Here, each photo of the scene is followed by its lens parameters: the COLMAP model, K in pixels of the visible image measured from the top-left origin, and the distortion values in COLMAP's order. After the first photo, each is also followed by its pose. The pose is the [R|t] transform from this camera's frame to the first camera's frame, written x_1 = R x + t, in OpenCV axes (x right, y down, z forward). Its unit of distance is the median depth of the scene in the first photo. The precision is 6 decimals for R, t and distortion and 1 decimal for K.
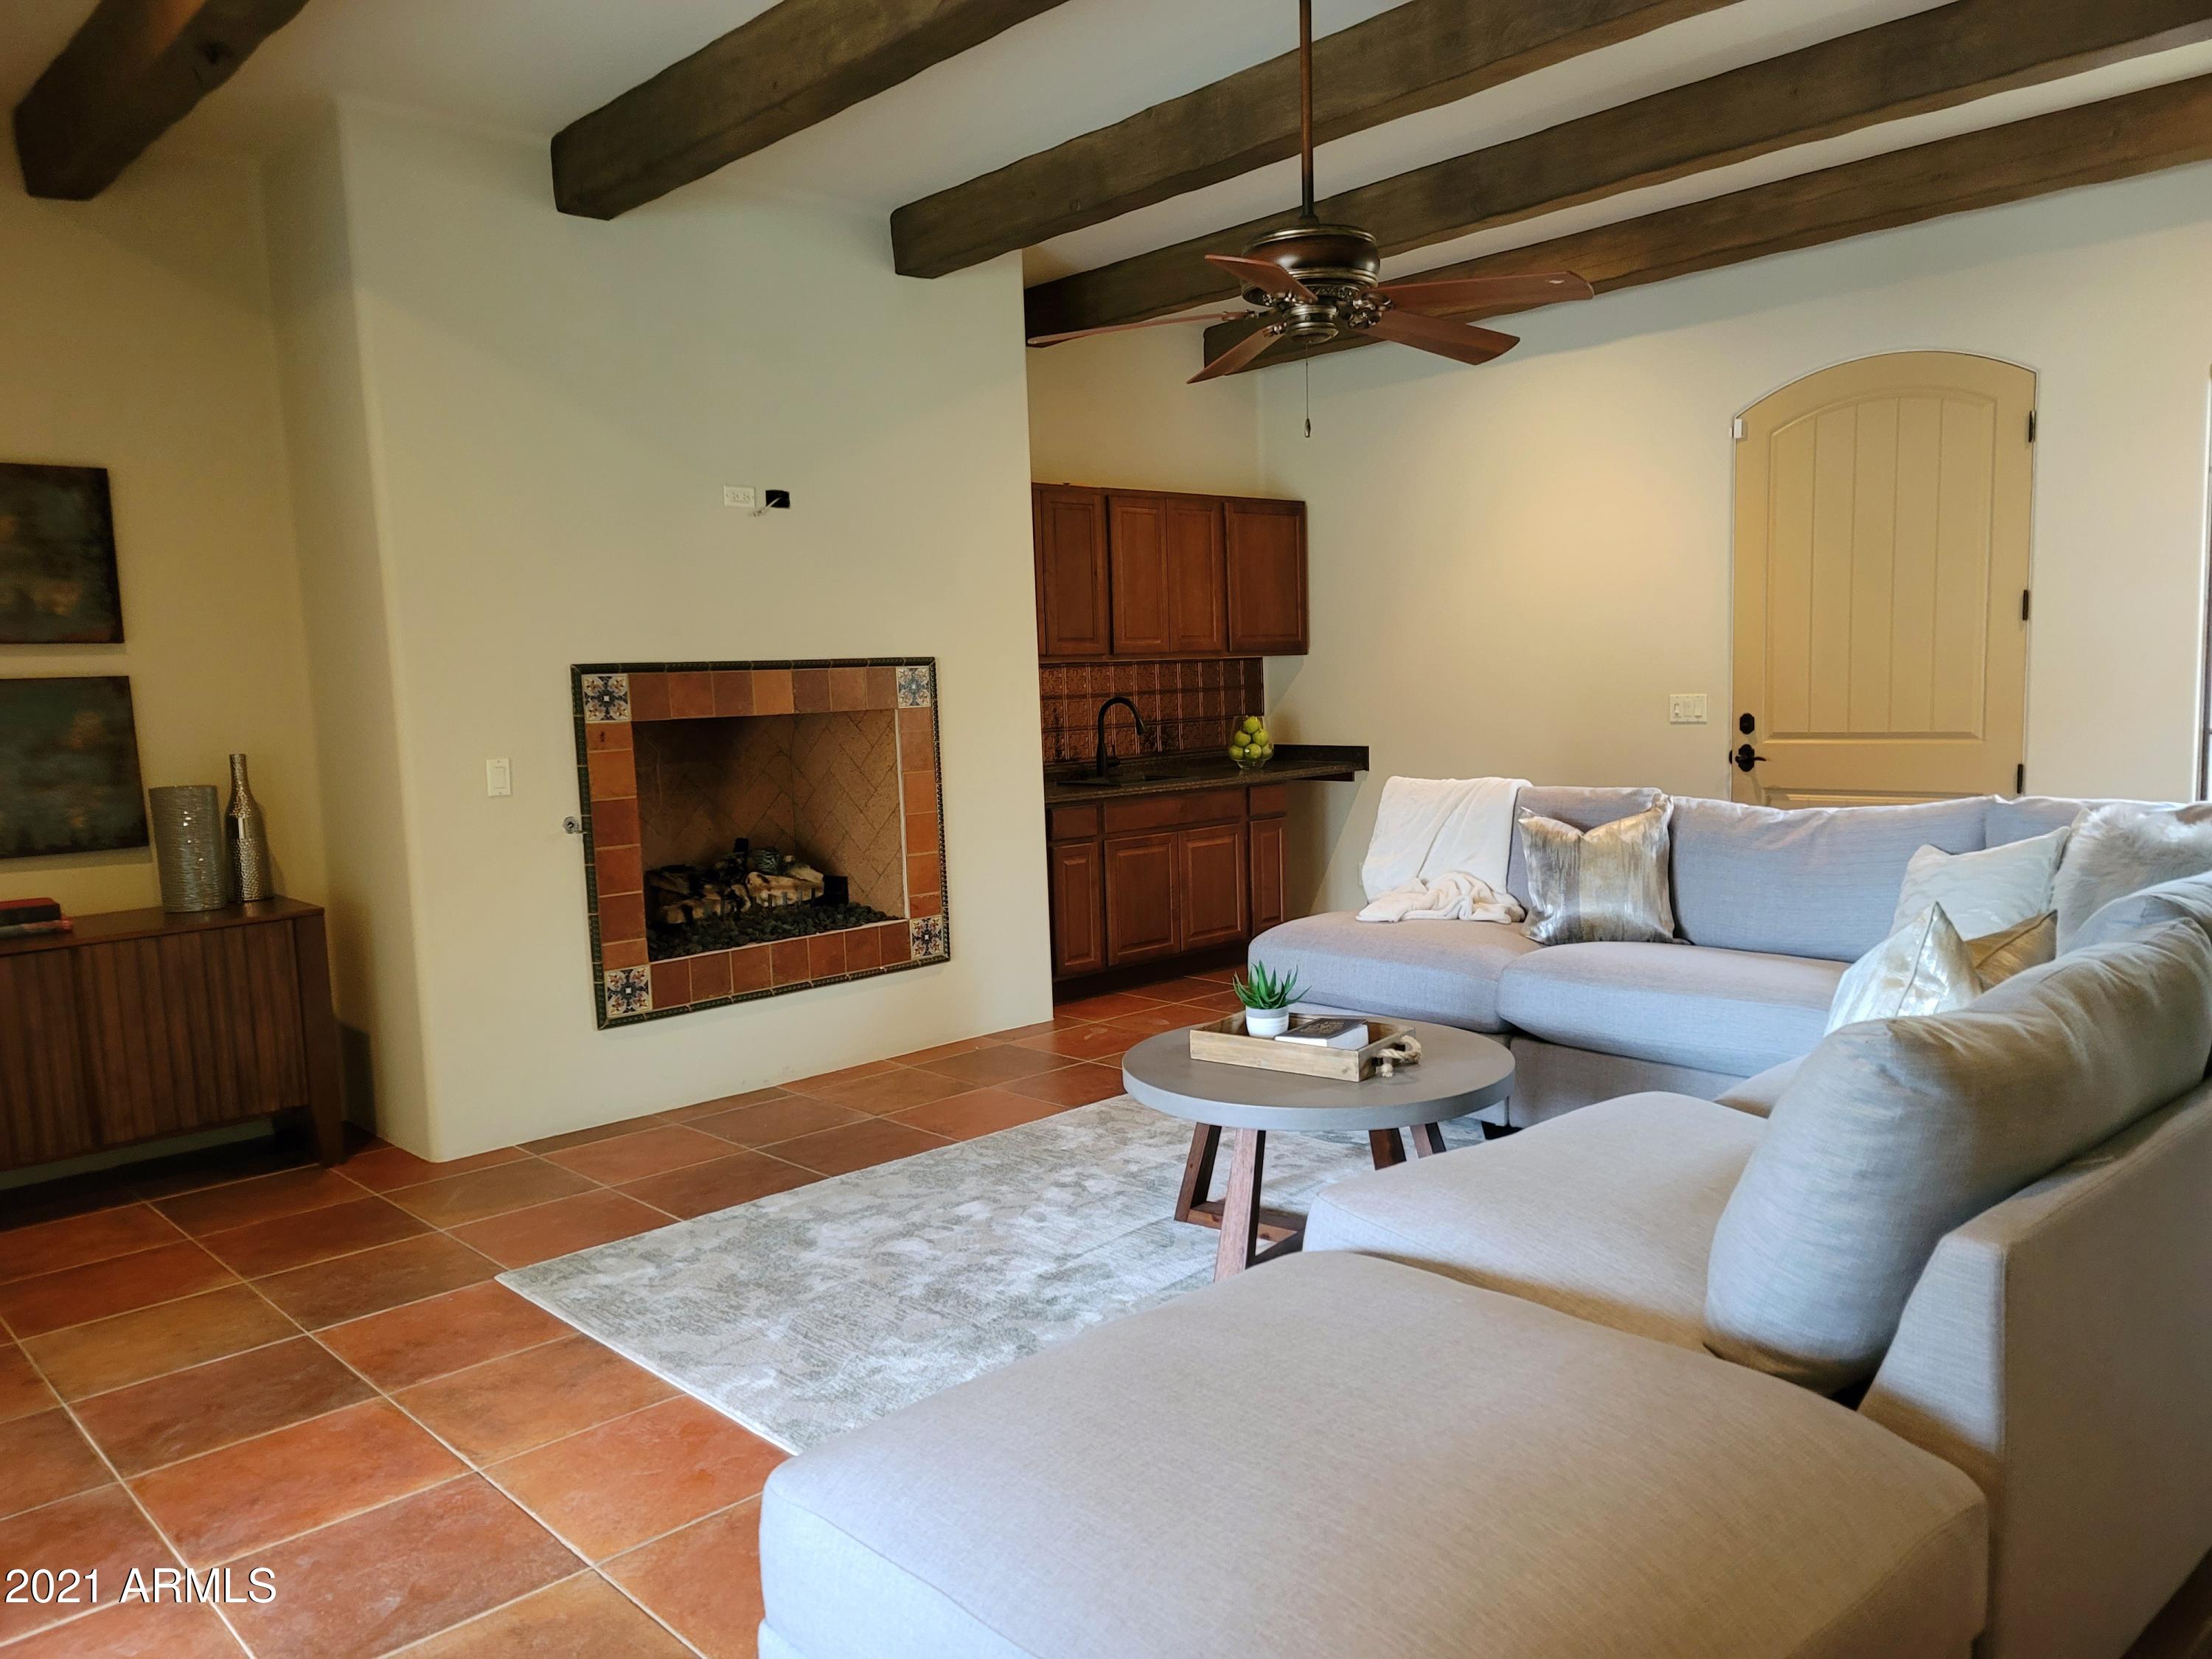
lens RADIAL K [[1607.0, 0, 1106.0], [0, 1607.0, 829.5], [0, 0, 1]] dist [0.061173, -0.052018]
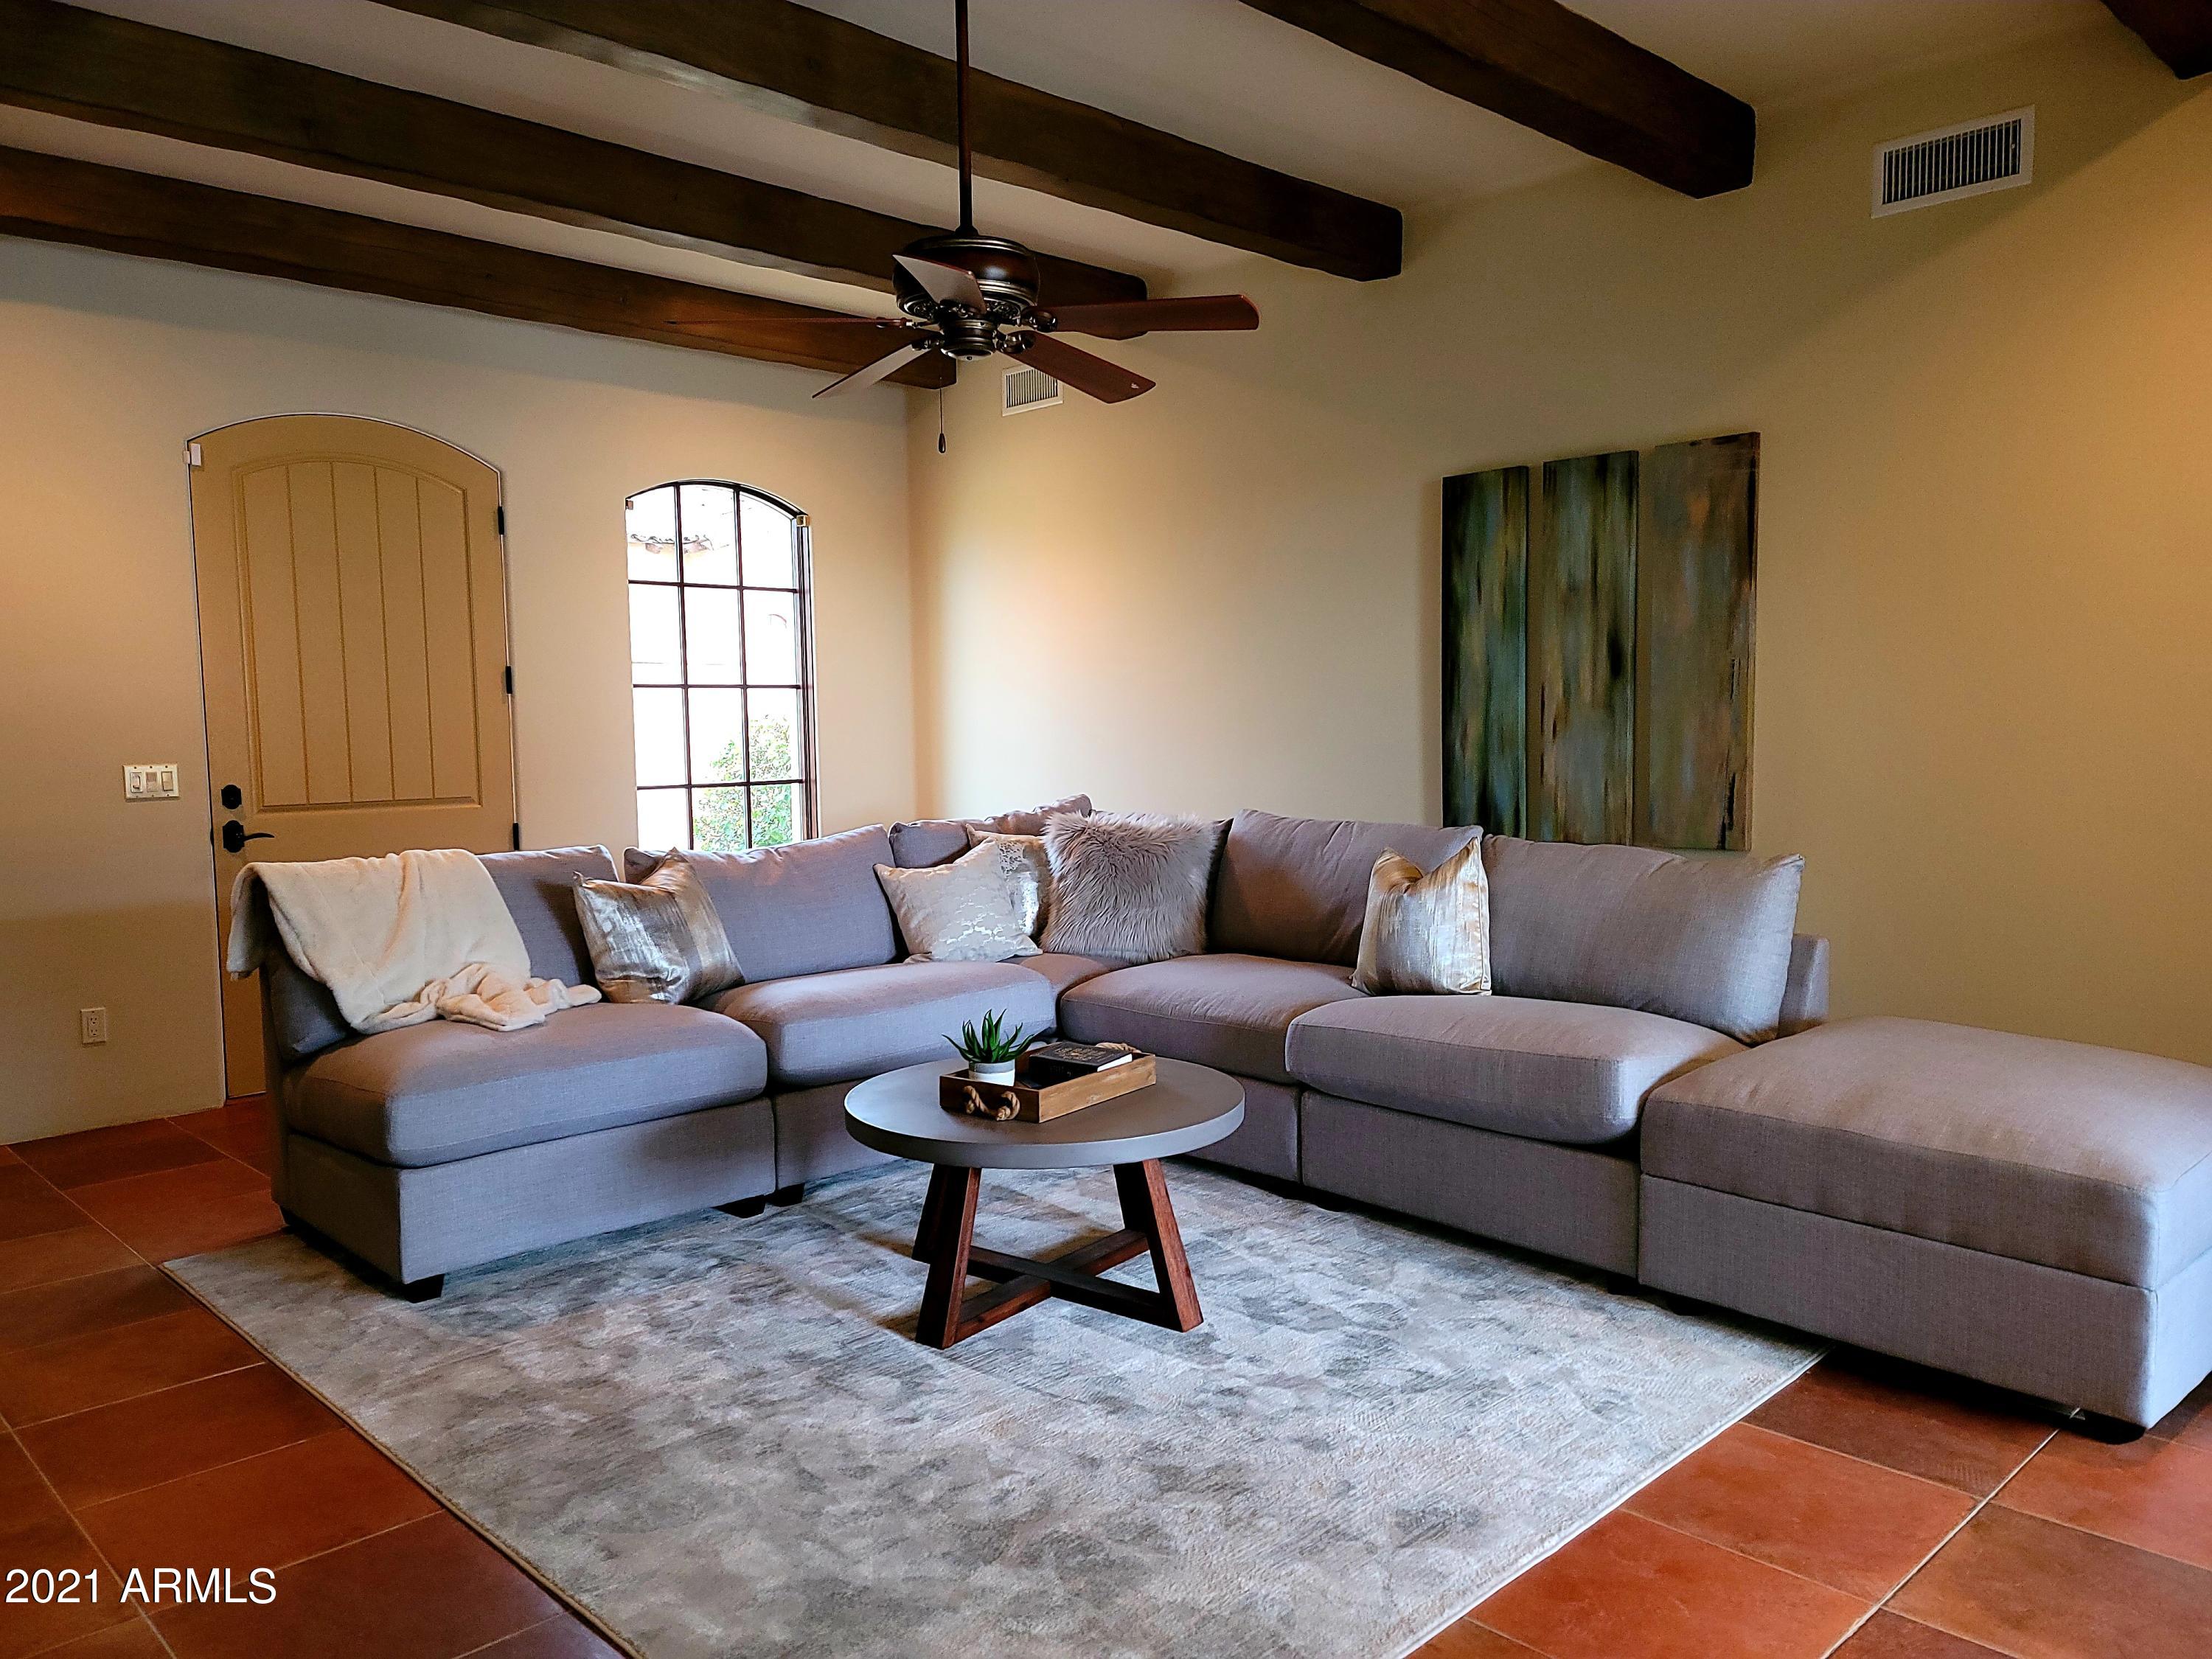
lens RADIAL K [[1607.0, 0, 1106.0], [0, 1607.0, 829.5], [0, 0, 1]] dist [0.061173, -0.052018]
pose [[-0.006659, -0.035337, 0.999353, -0.530434], [0.110317, 0.993249, 0.035856, -0.030827], [-0.993874, 0.110485, -0.002716, 0.600094]]
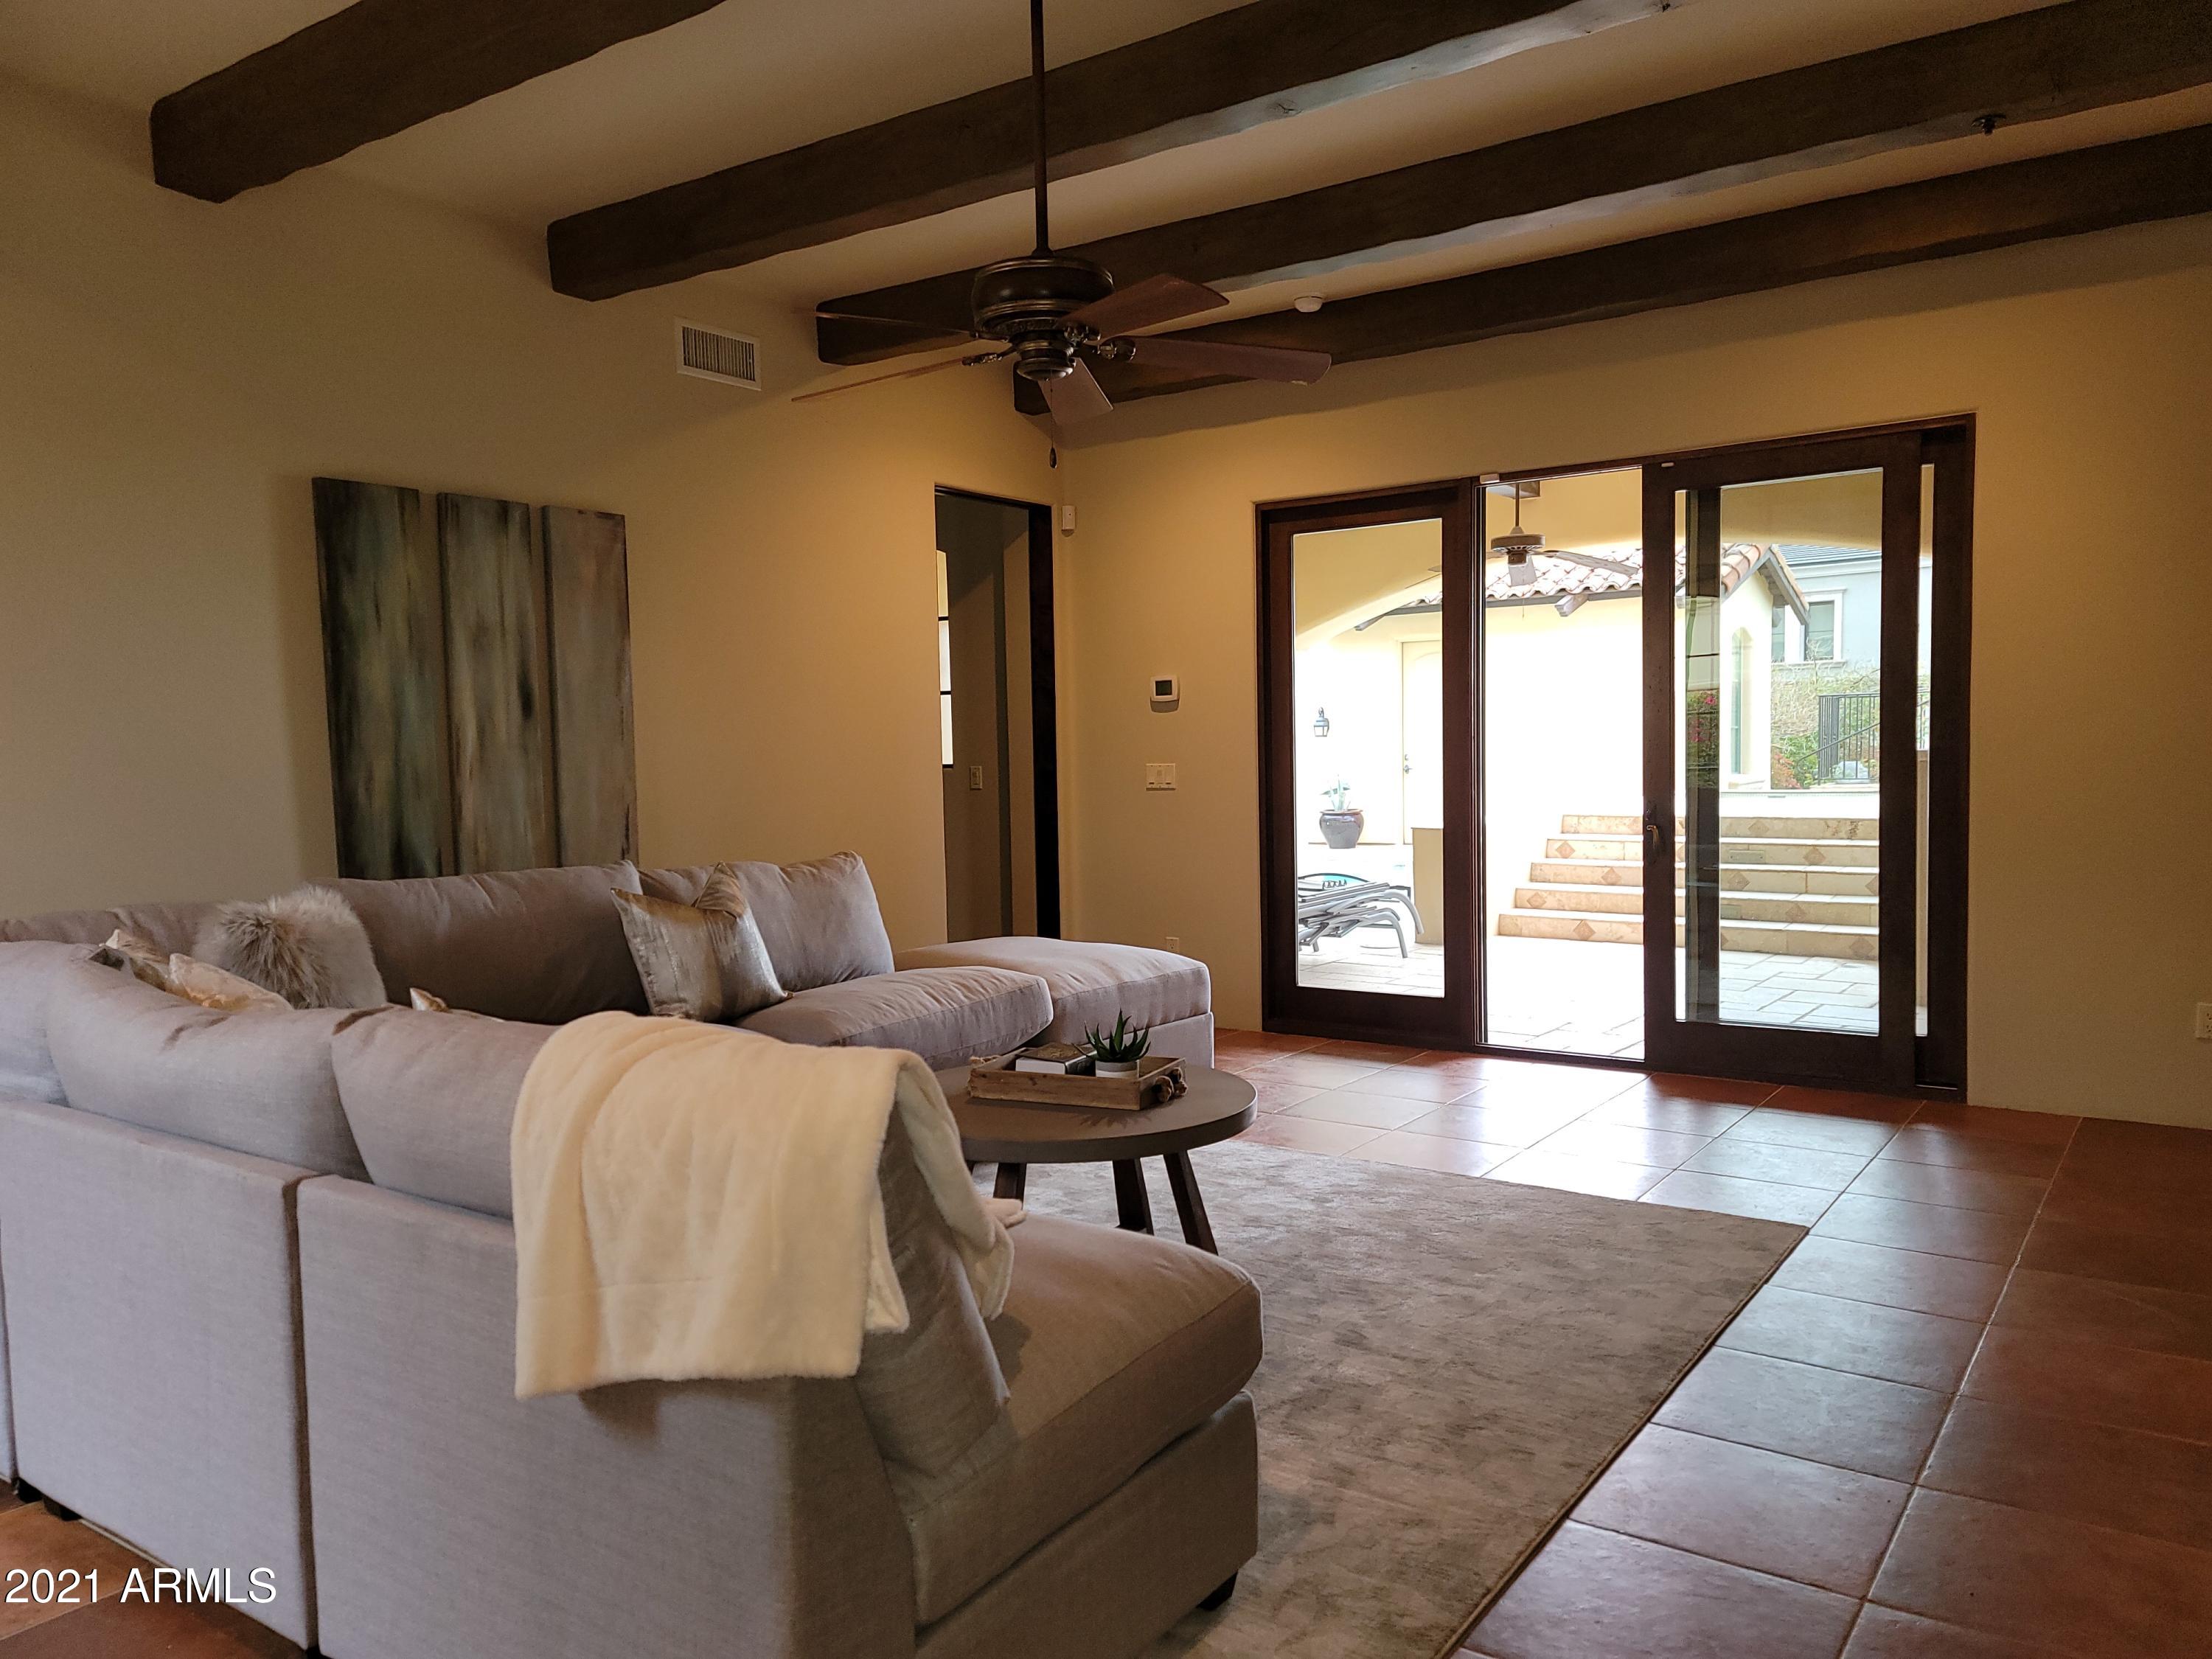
lens RADIAL K [[1607.0, 0, 1106.0], [0, 1607.0, 829.5], [0, 0, 1]] dist [0.061173, -0.052018]
pose [[-0.979105, 0.068107, -0.191610, 0.186483], [0.039270, 0.987836, 0.150461, -0.110802], [0.199527, 0.139792, -0.969870, 1.246495]]
